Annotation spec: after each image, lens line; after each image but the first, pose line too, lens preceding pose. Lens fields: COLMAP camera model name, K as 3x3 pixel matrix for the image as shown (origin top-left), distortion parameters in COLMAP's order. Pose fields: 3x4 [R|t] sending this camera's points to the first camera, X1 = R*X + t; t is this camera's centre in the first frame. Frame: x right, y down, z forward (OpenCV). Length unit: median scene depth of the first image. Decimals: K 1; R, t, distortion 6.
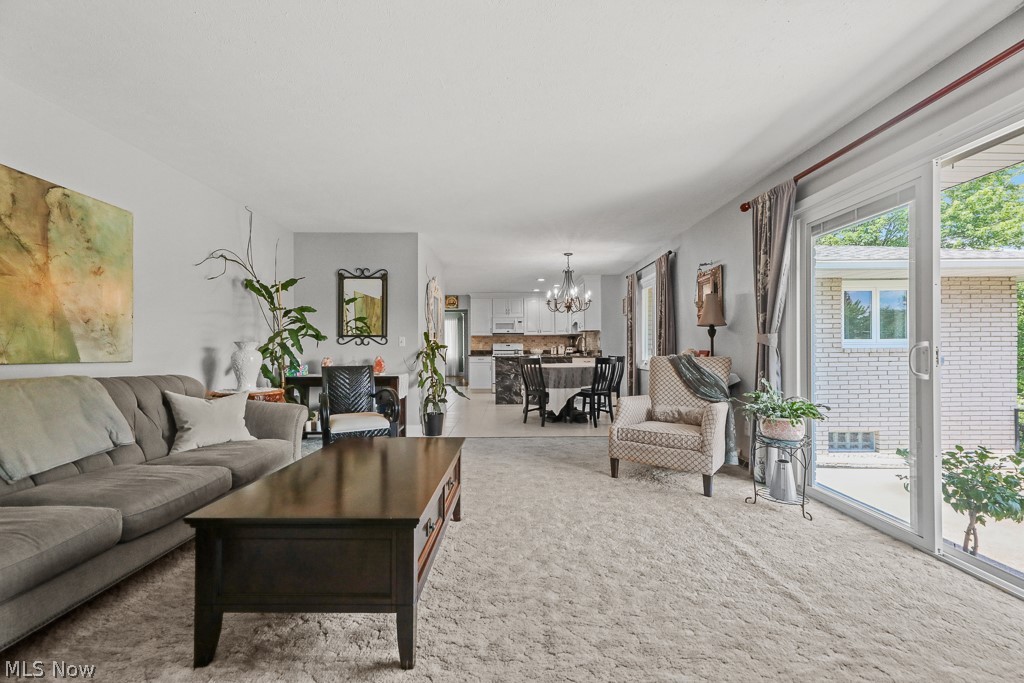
lens RADIAL K [[419.5, 0, 508.3], [0, 419.5, 346.3], [0, 0, 1]] dist [0.020743, -0.000590]
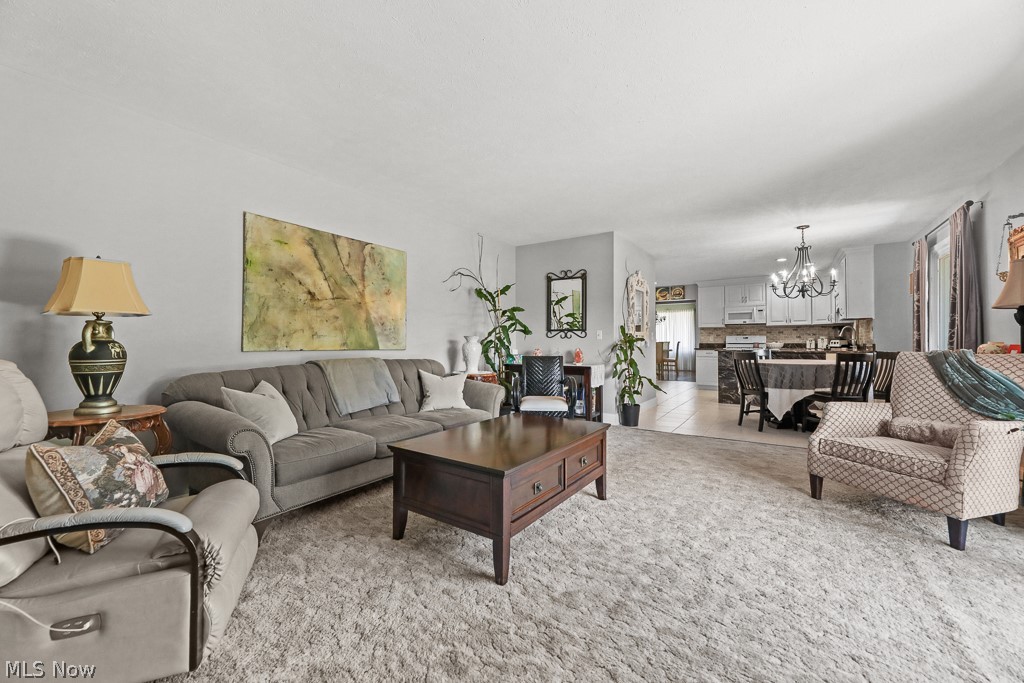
lens RADIAL K [[419.5, 0, 508.3], [0, 419.5, 346.3], [0, 0, 1]] dist [0.020743, -0.000590]
pose [[0.821821, 0.007787, -0.569693, 0.221518], [0.002027, 0.999860, 0.016592, -0.000594], [0.569743, -0.014791, 0.821690, -0.021435]]
